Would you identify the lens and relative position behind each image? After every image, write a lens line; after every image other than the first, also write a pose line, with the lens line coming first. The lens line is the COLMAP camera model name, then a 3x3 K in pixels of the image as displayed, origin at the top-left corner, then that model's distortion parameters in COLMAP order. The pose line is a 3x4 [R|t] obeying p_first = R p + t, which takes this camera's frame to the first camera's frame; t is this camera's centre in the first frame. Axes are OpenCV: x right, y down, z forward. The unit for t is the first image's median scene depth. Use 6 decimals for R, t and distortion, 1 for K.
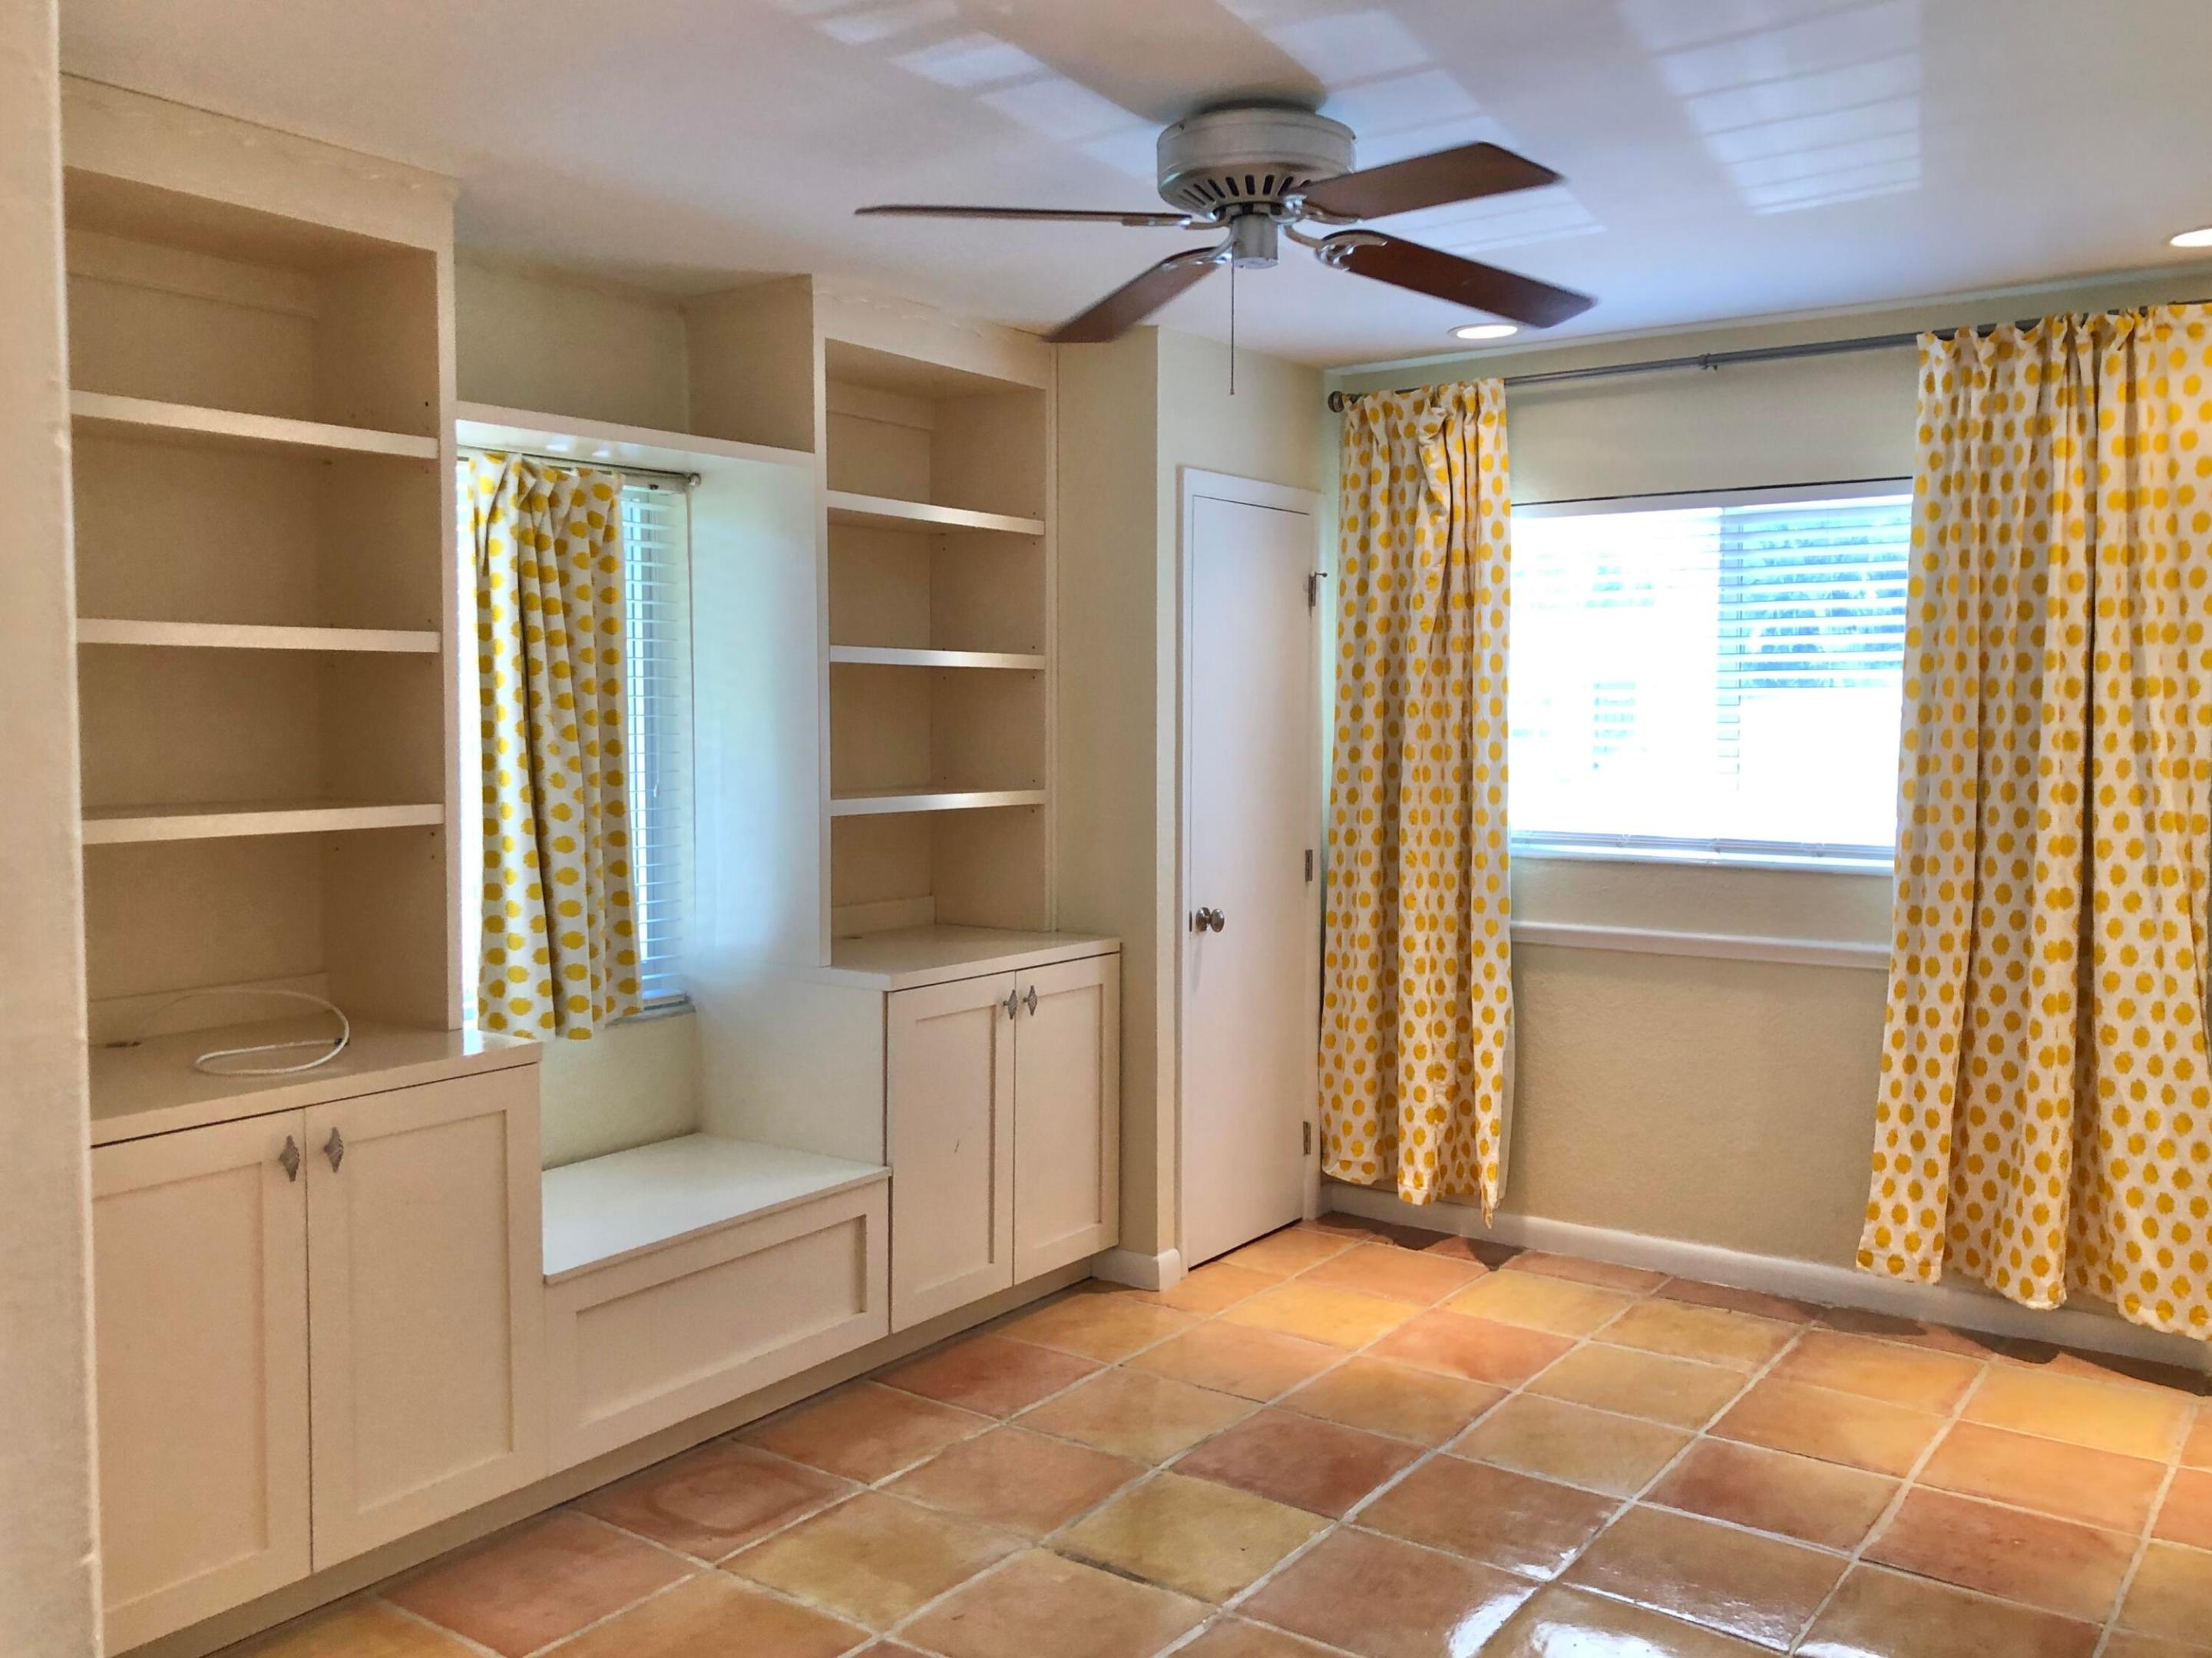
lens RADIAL K [[1812.8, 0, 1117.8], [0, 1812.8, 825.8], [0, 0, 1]] dist [0.037061, -0.038527]
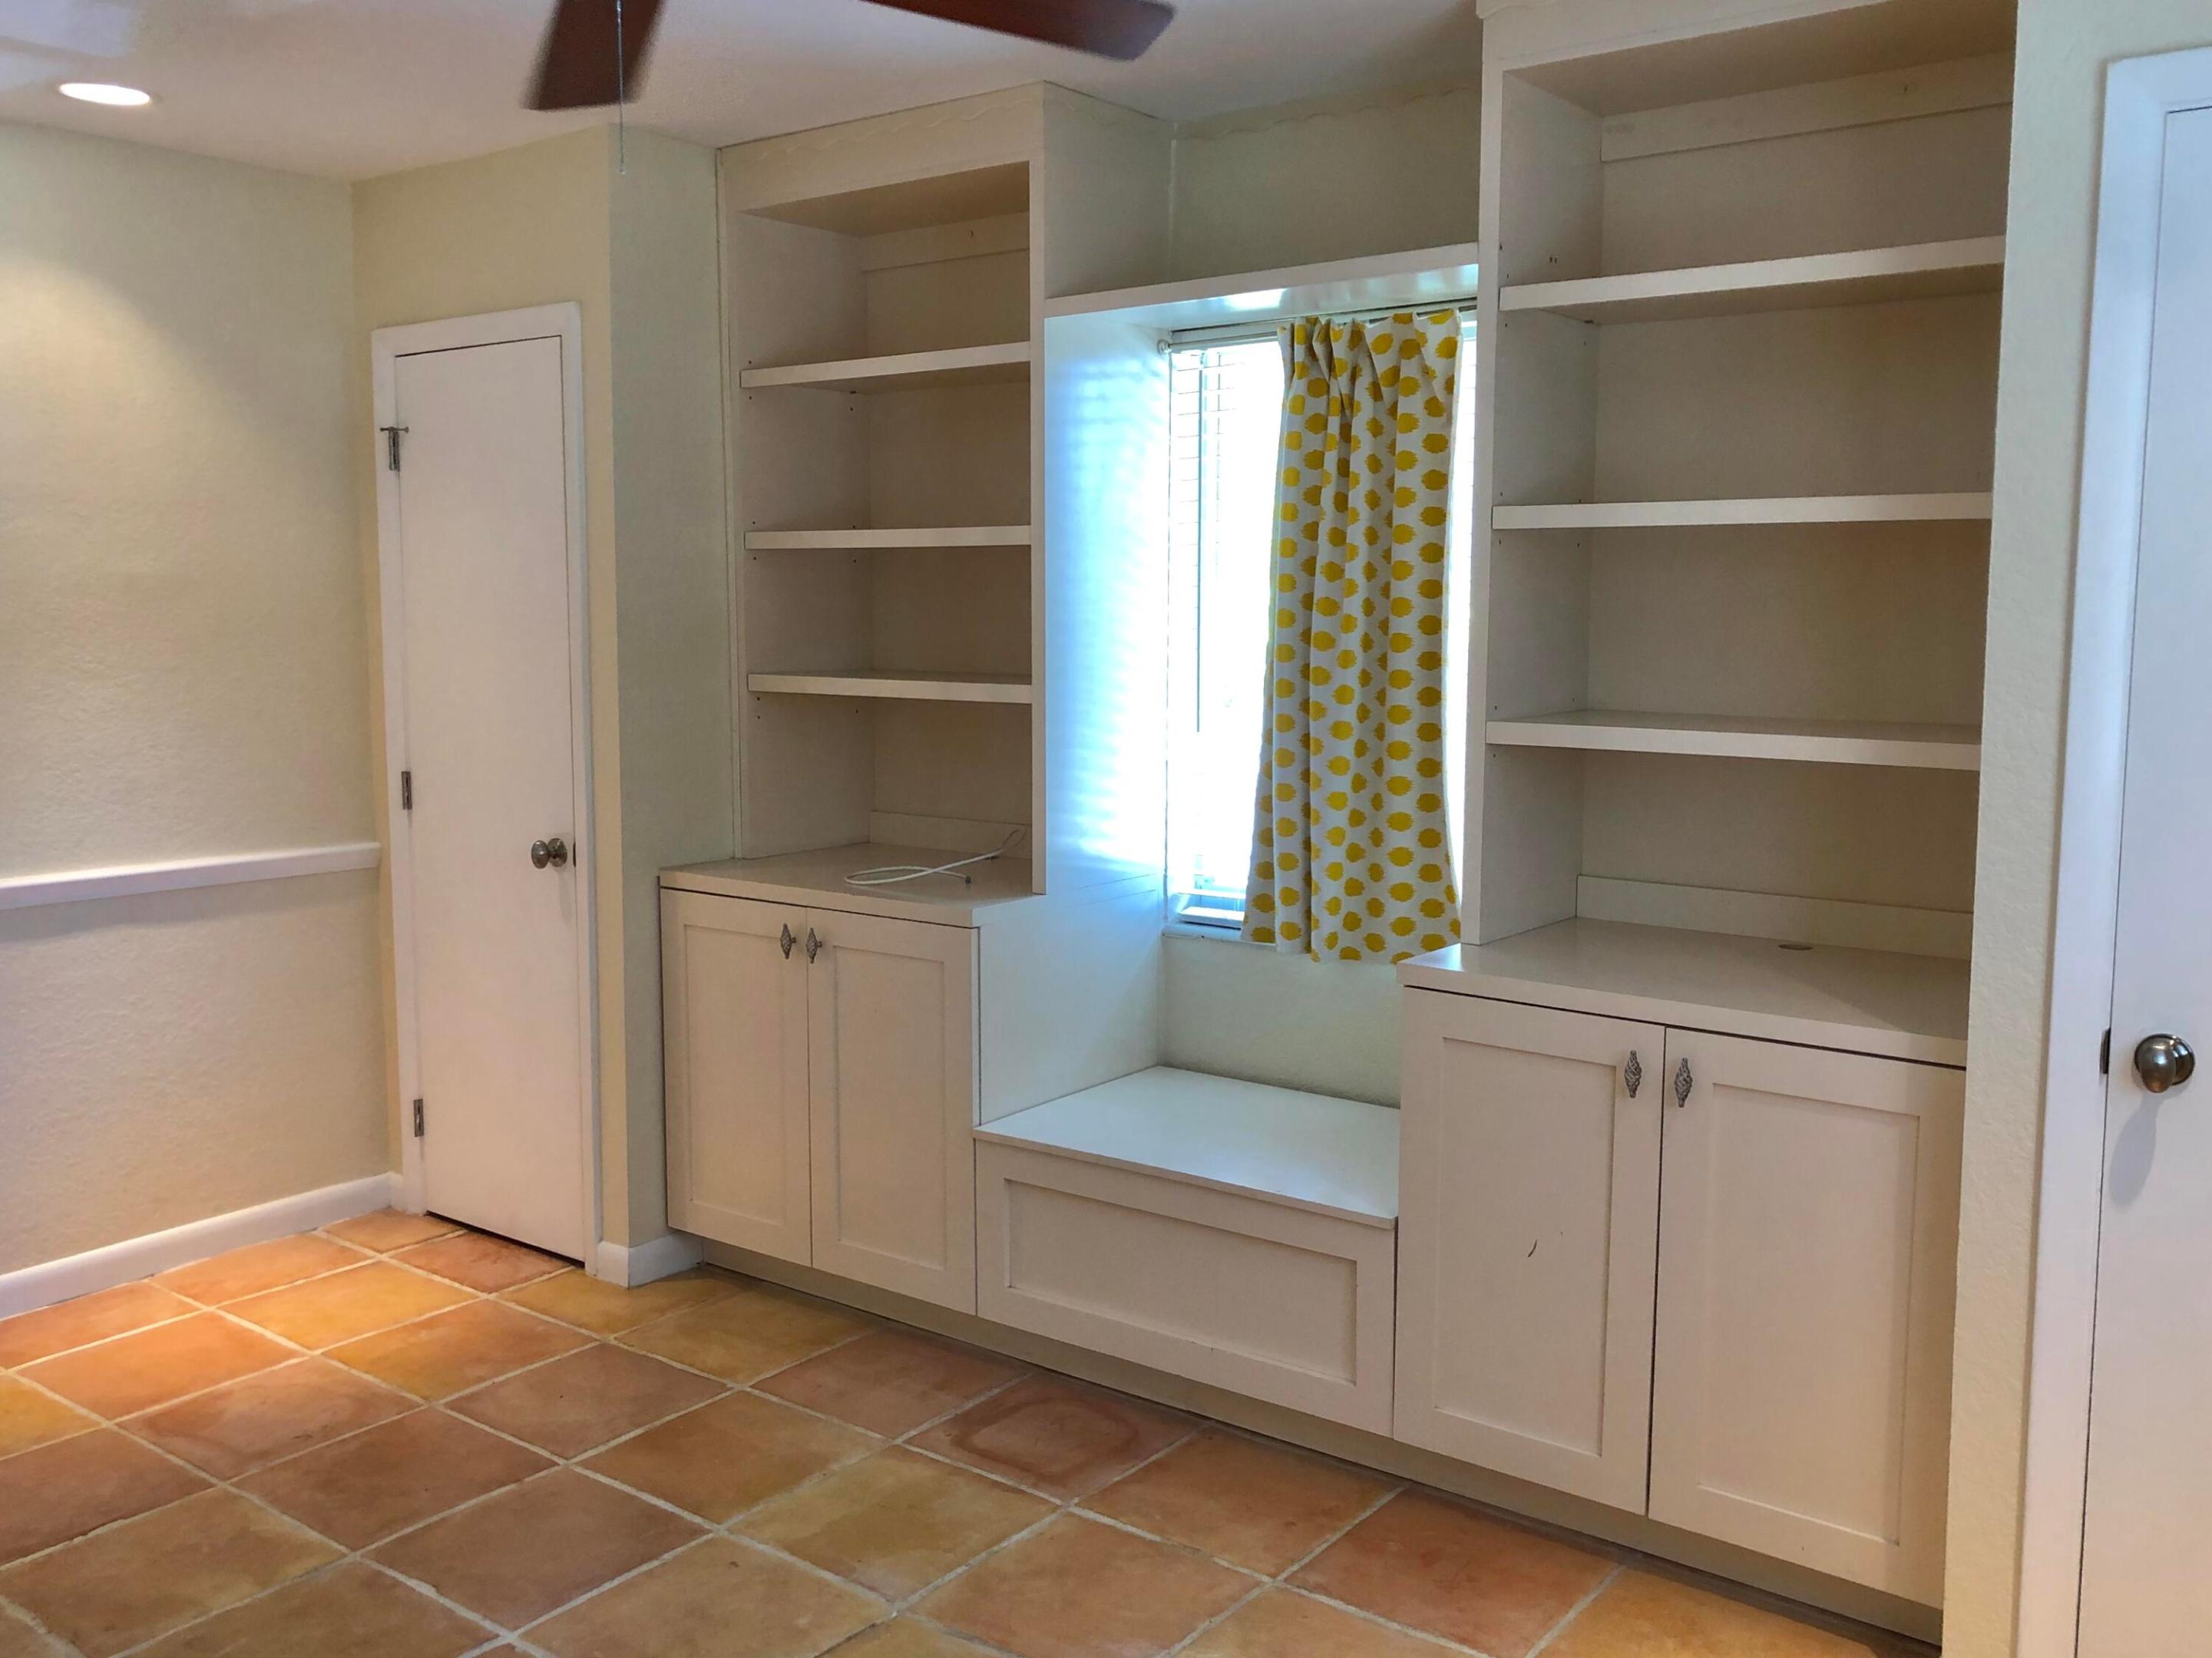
lens RADIAL K [[1962.8, 0, 1115.7], [0, 1962.8, 826.3], [0, 0, 1]] dist [0.017236, -0.032238]
pose [[-0.030420, 0.121235, -0.992158, 0.771518], [-0.062506, 0.990444, 0.122942, -0.073054], [0.997581, 0.065756, -0.022552, 1.057305]]
